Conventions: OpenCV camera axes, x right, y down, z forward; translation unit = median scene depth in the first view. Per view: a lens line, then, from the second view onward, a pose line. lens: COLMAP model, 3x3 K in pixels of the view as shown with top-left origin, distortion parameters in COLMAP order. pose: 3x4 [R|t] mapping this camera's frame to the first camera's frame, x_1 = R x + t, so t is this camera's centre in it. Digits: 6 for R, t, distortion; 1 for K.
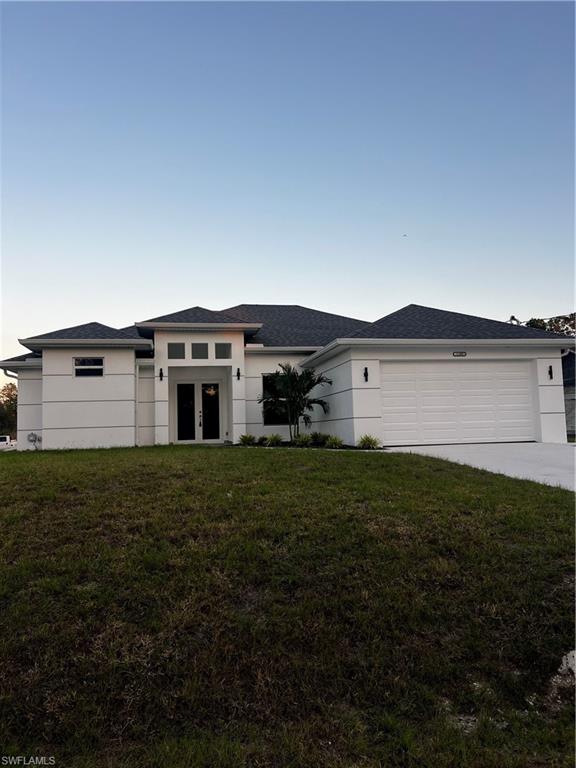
lens RADIAL K [[574.2, 0, 287.6], [0, 574.2, 387.3], [0, 0, 1]] dist [0.033422, -0.032042]
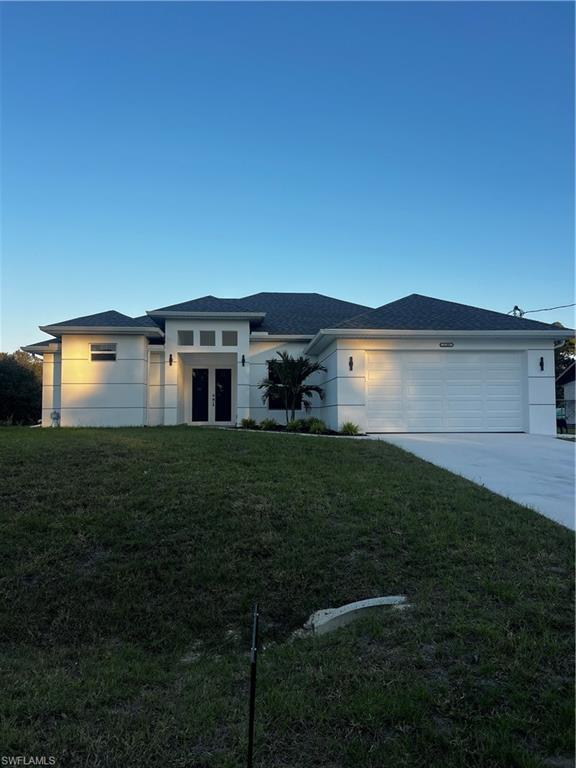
lens RADIAL K [[574.2, 0, 289.7], [0, 574.2, 381.6], [0, 0, 1]] dist [0.033422, -0.032042]
pose [[0.993478, 0.018798, -0.112466, 0.127311], [-0.016445, 0.999627, 0.021811, -0.009311], [0.112834, -0.019819, 0.993416, -0.040849]]
